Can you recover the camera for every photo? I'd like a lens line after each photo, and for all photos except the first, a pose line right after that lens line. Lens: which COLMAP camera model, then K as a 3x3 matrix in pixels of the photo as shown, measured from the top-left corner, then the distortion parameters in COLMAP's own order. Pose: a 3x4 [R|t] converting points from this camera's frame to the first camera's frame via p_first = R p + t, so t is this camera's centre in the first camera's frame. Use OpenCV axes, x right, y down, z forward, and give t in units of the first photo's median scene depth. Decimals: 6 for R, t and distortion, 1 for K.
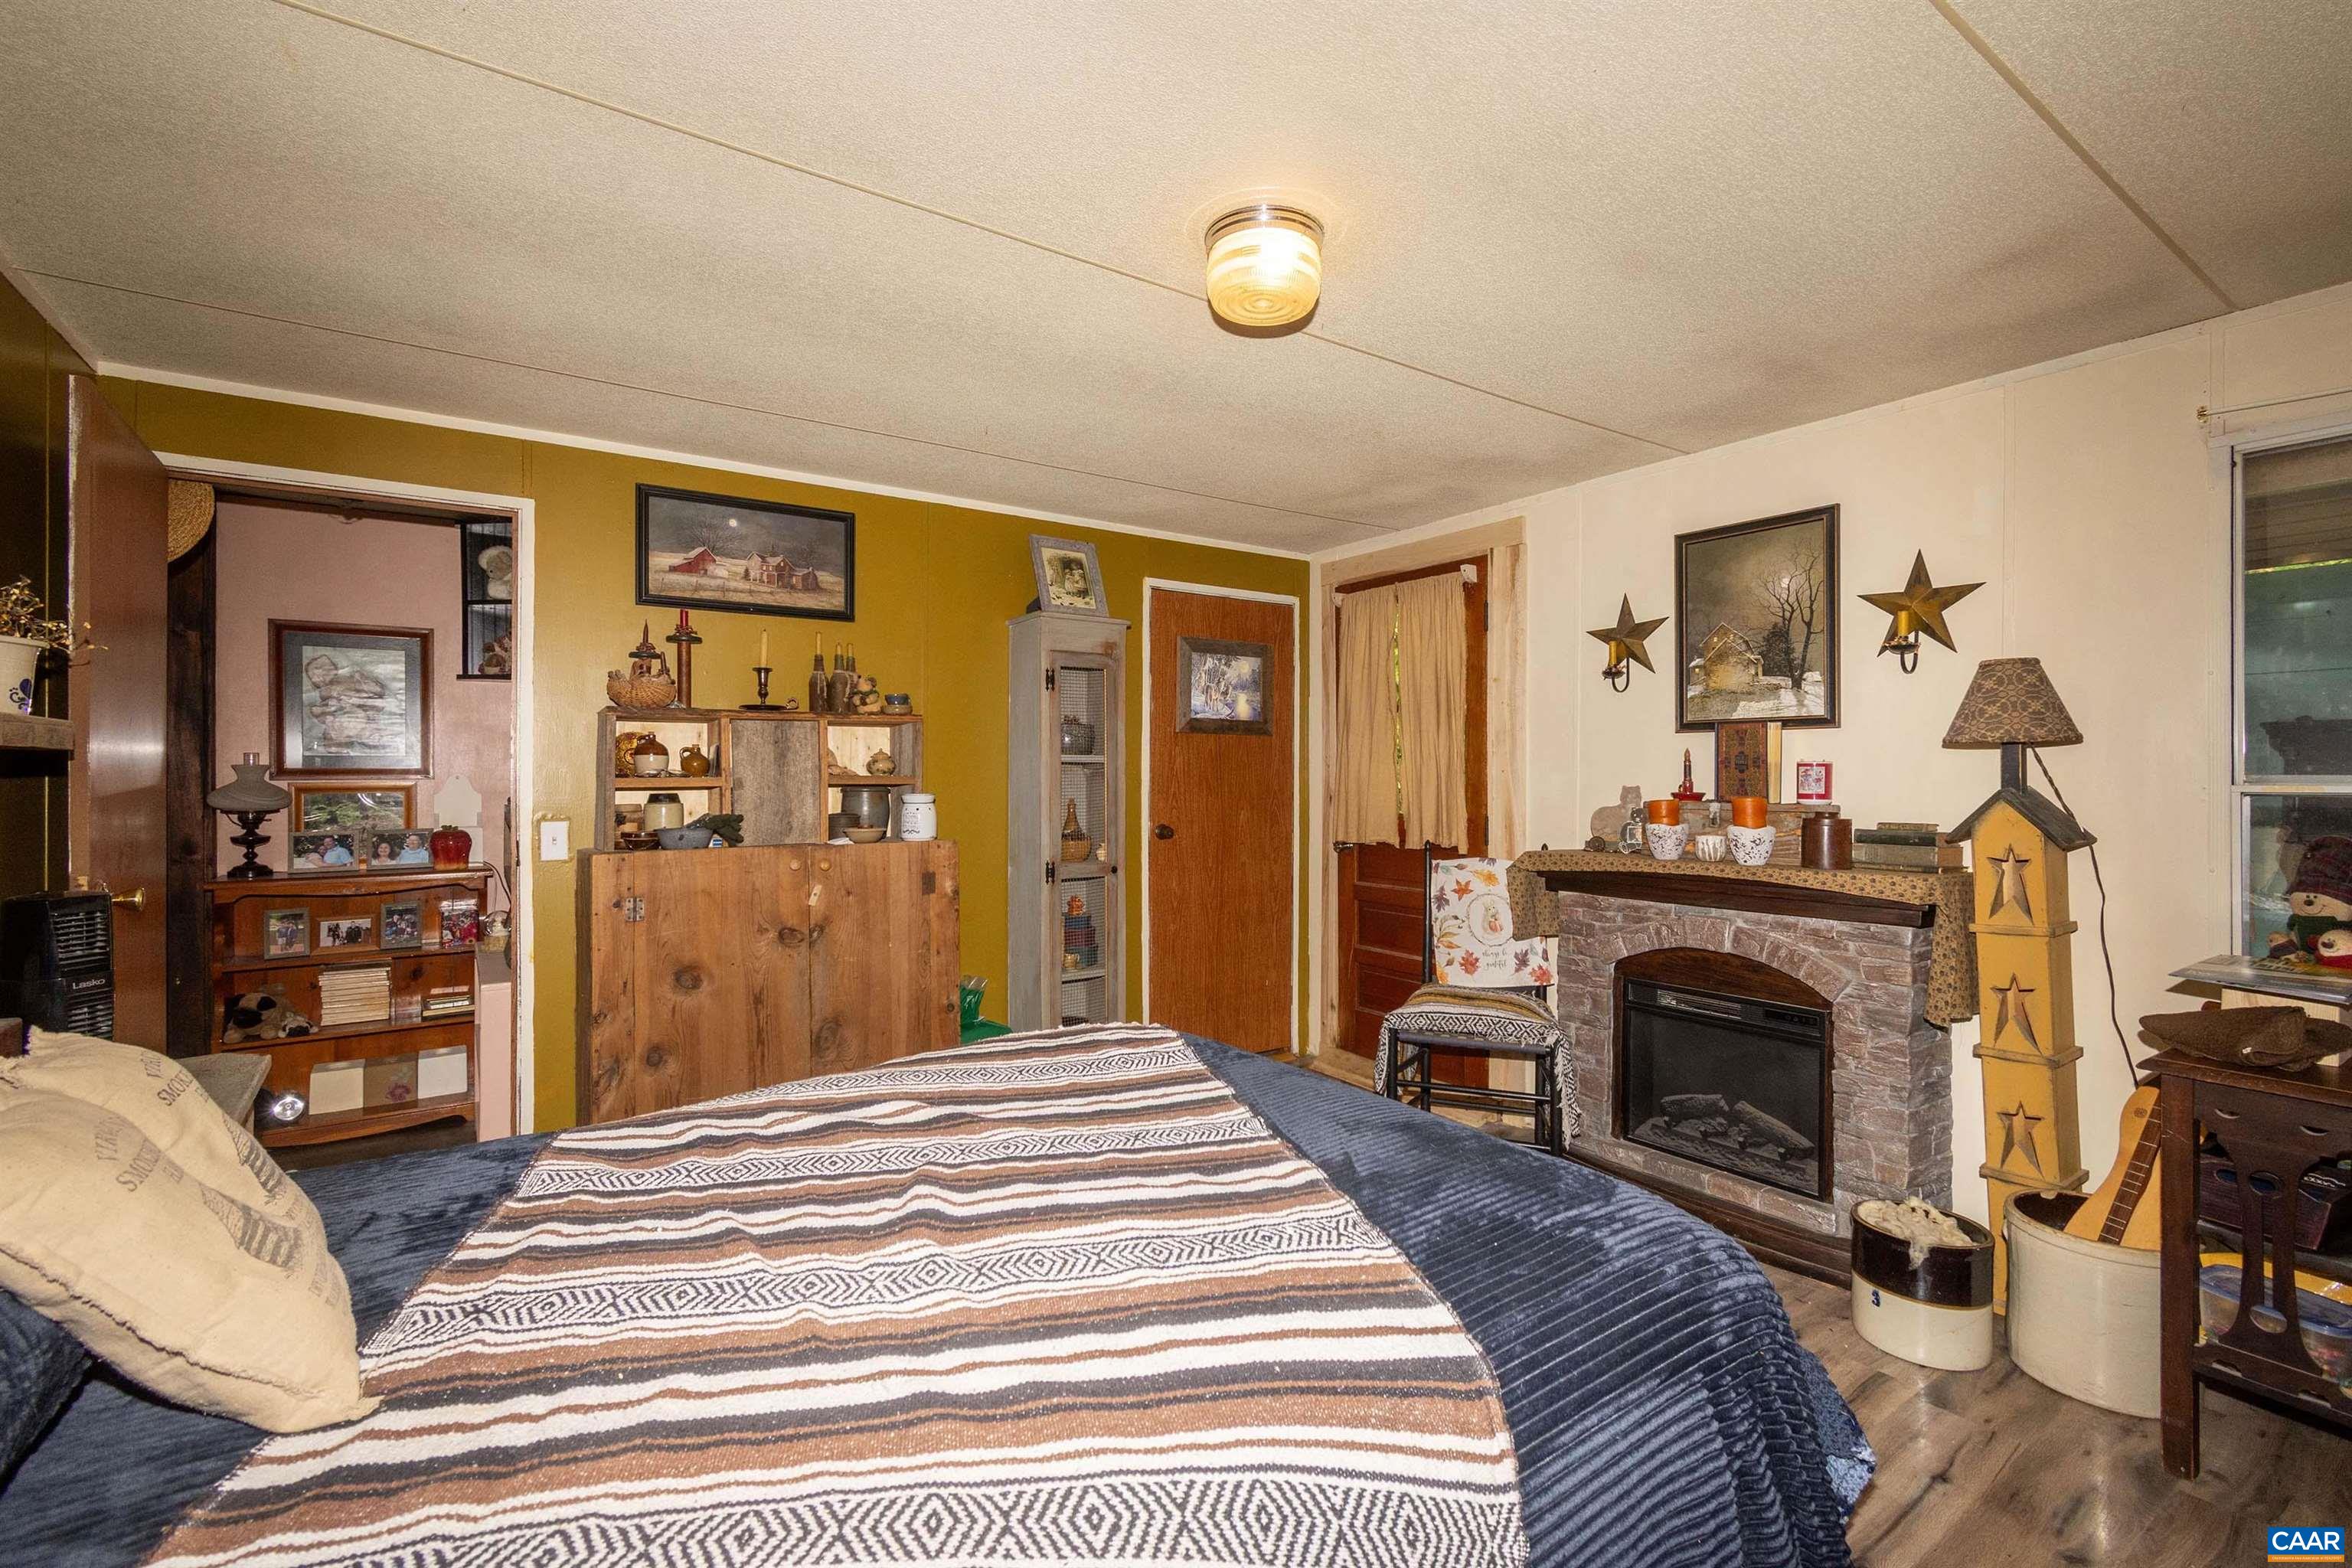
lens RADIAL K [[1037.4, 0, 1182.2], [0, 1037.4, 771.3], [0, 0, 1]] dist [0.002198, -0.000489]
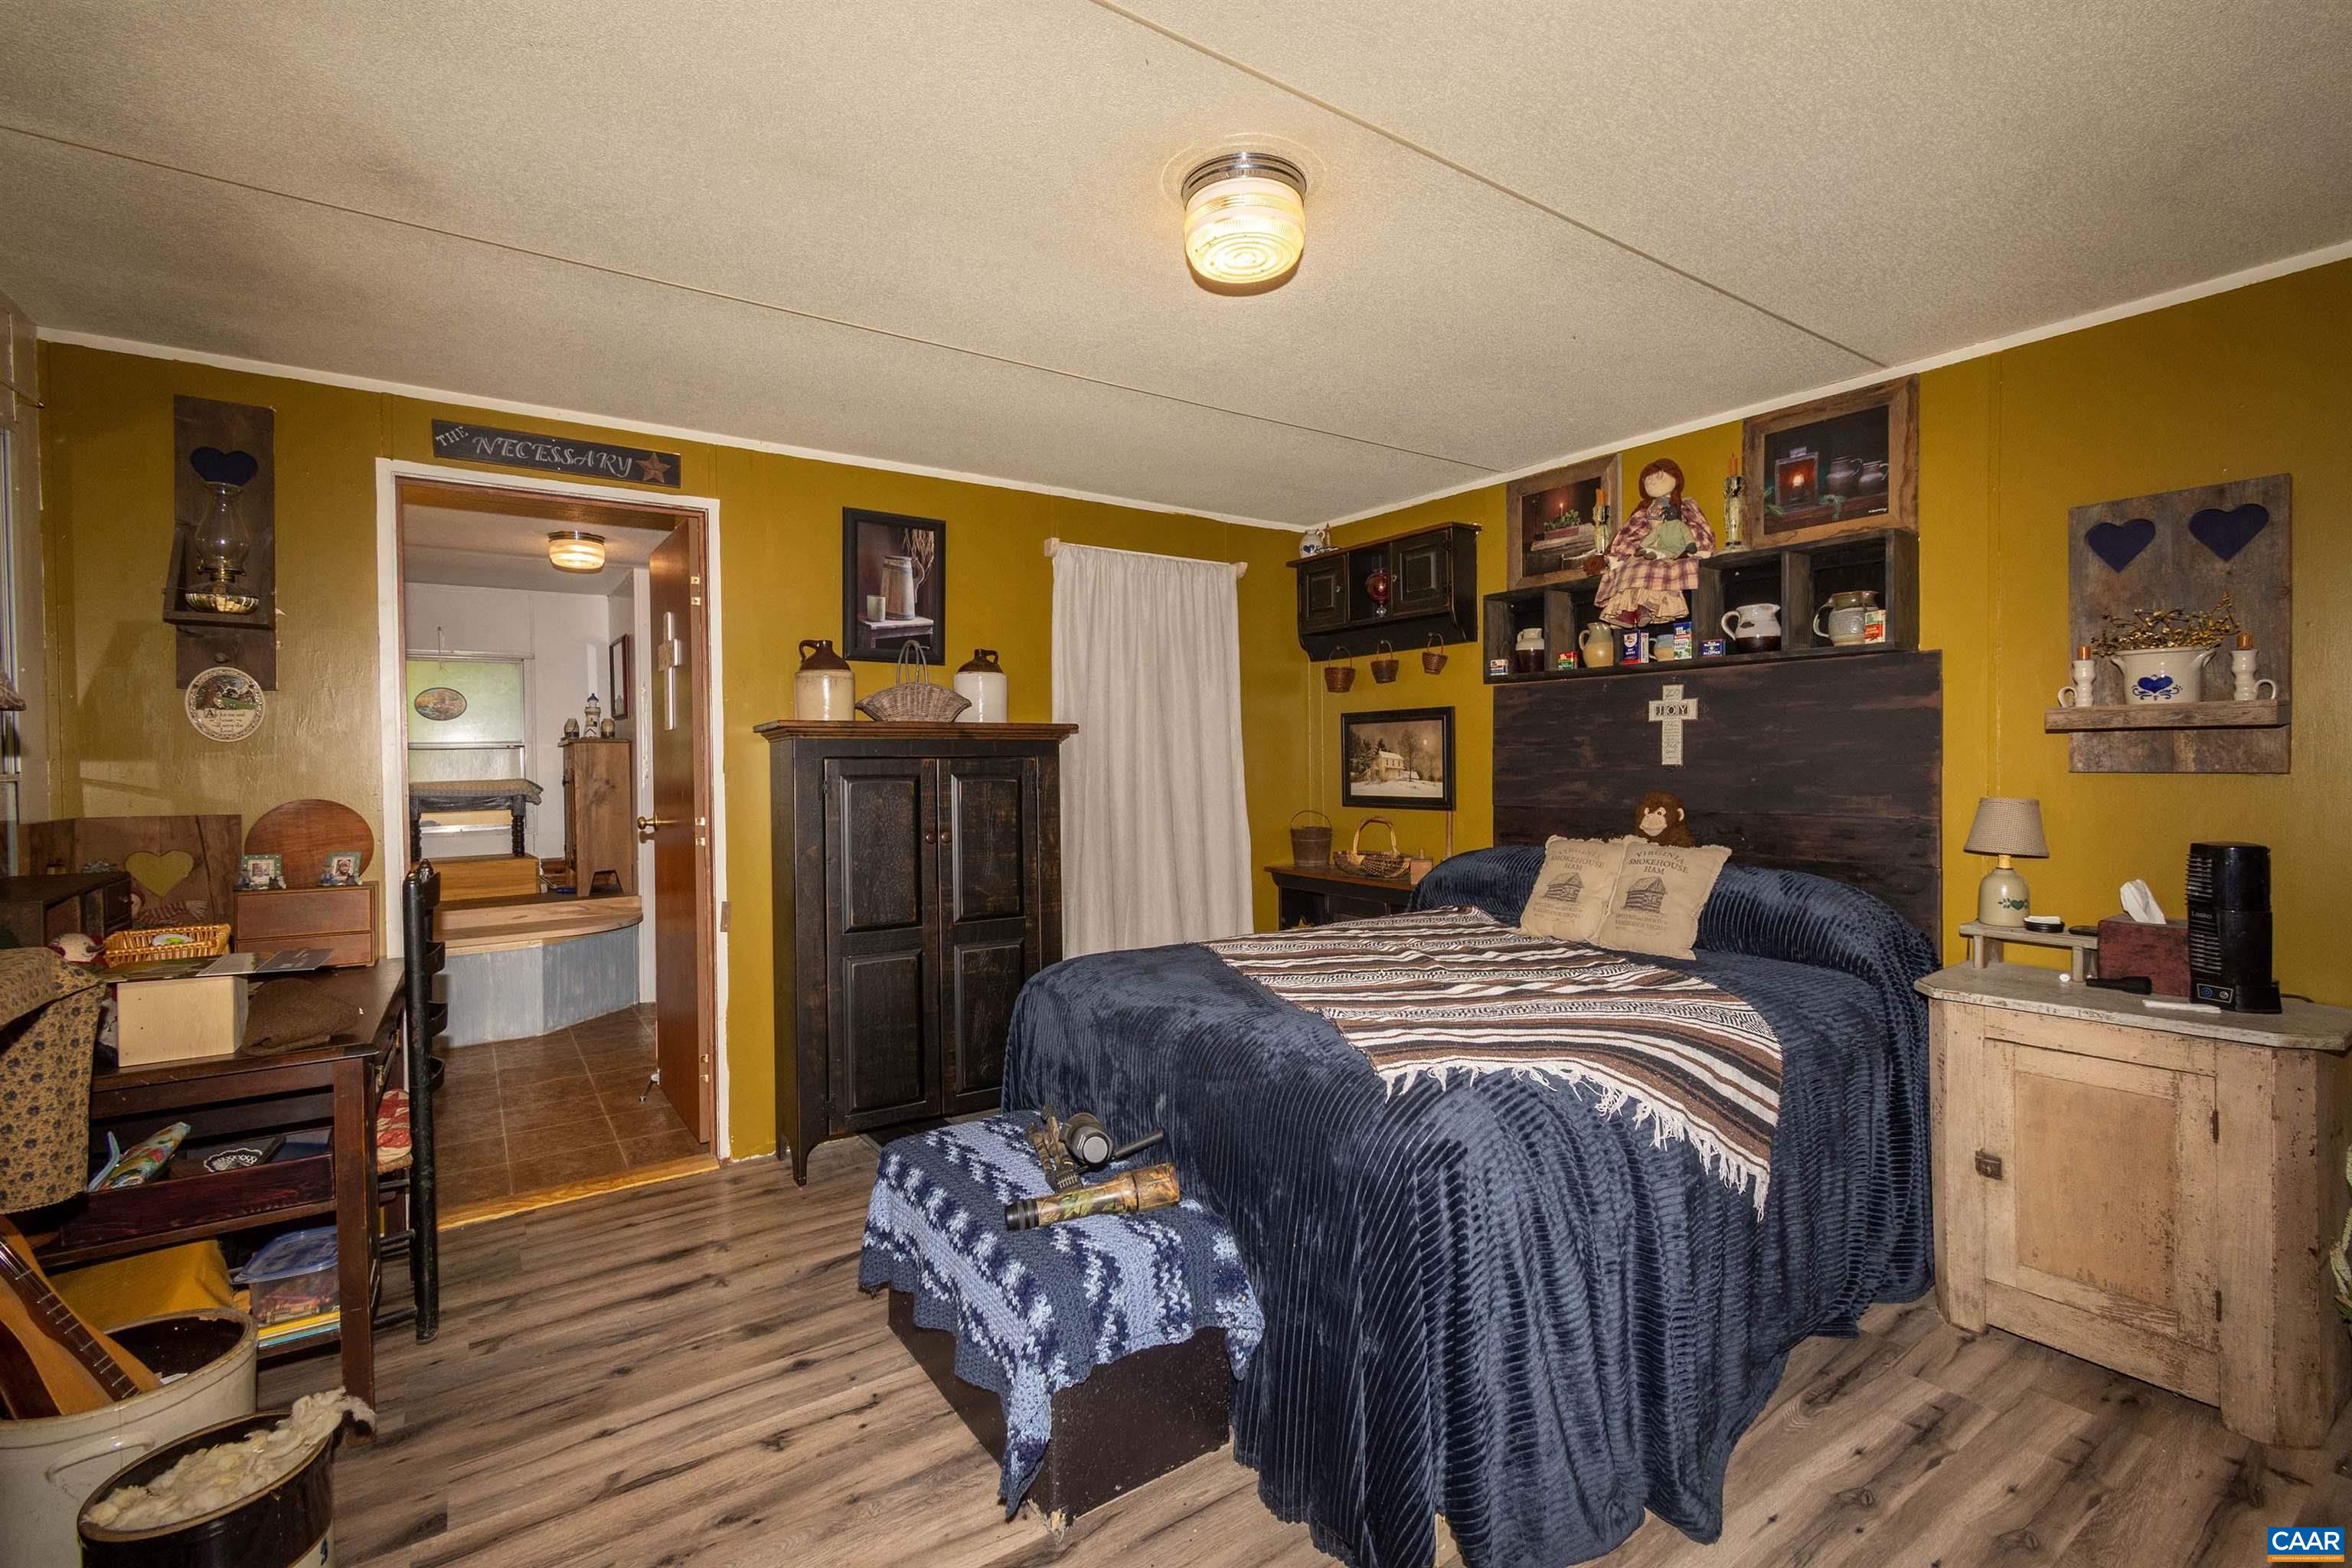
lens RADIAL K [[1037.4, 0, 1182.2], [0, 1037.4, 771.3], [0, 0, 1]] dist [0.002198, -0.000489]
pose [[-0.999926, 0.008783, 0.008459, 0.078320], [0.008883, 0.999892, 0.011747, 0.004064], [-0.008355, 0.011821, -0.999895, 1.157244]]
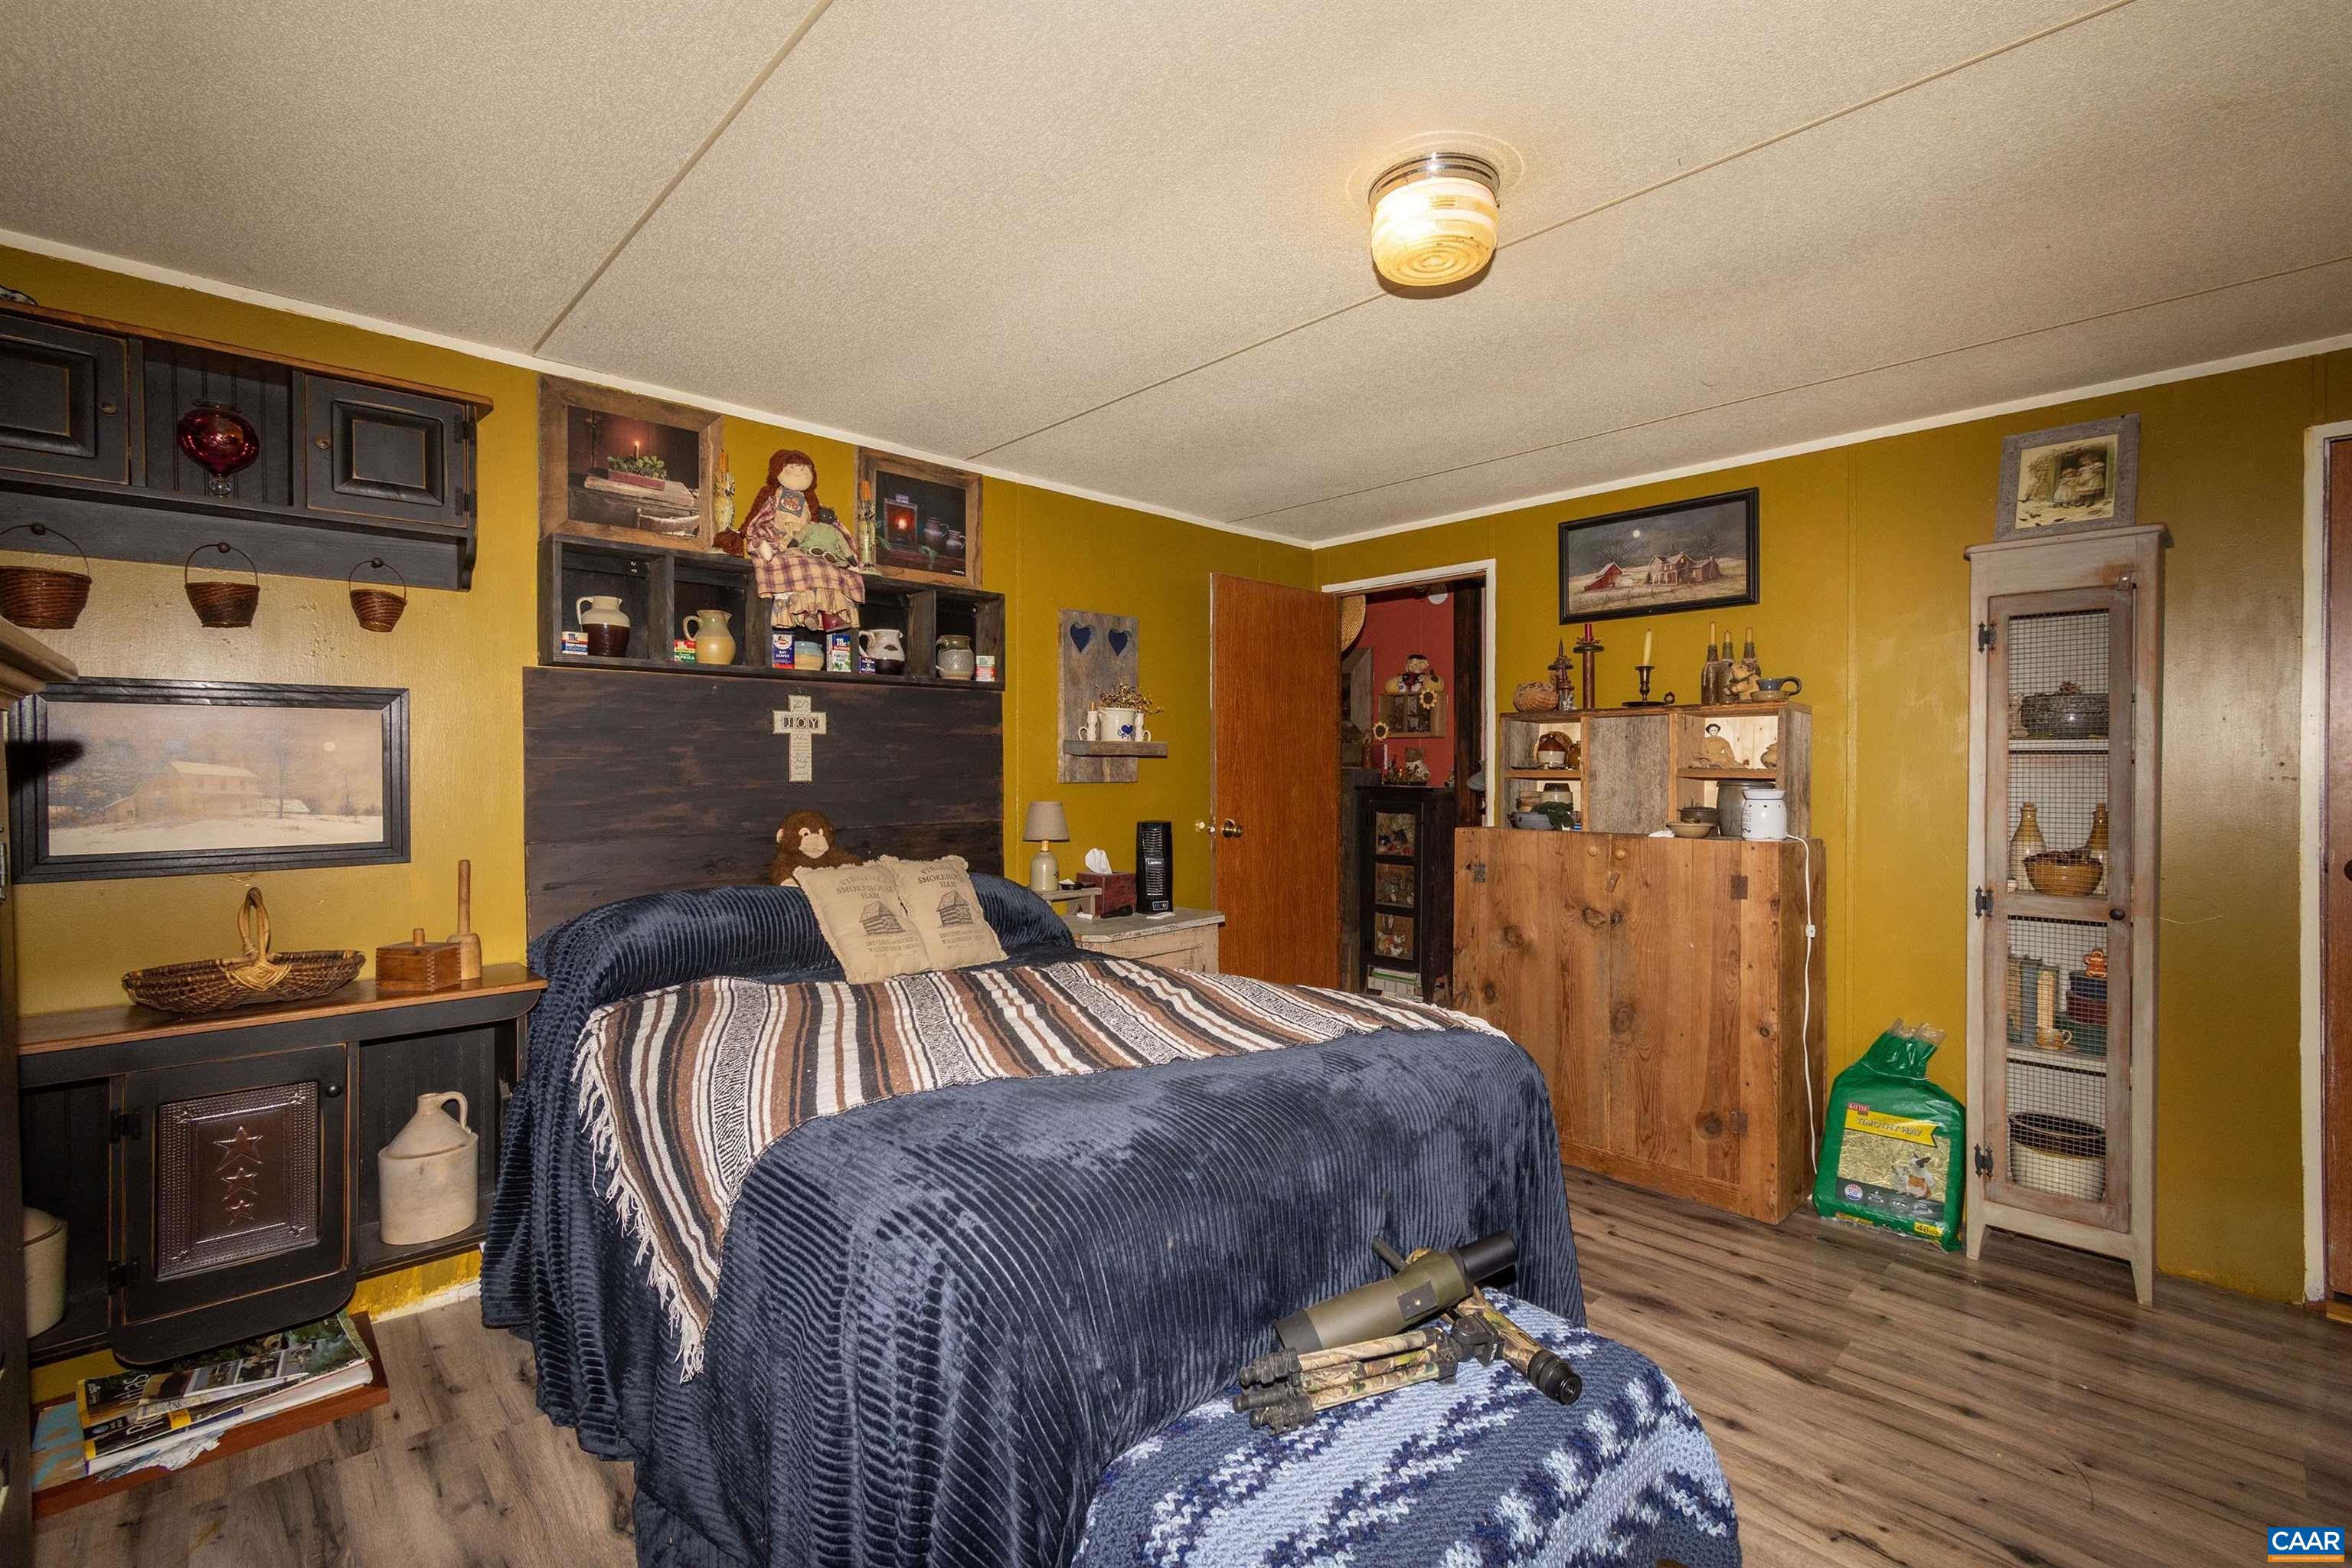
lens RADIAL K [[1037.4, 0, 1182.2], [0, 1037.4, 771.3], [0, 0, 1]] dist [0.002198, -0.000489]
pose [[0.148532, 0.005924, -0.988890, 0.572846], [0.001714, 0.999979, 0.006248, -0.000209], [0.988906, -0.002623, 0.148518, 0.378167]]
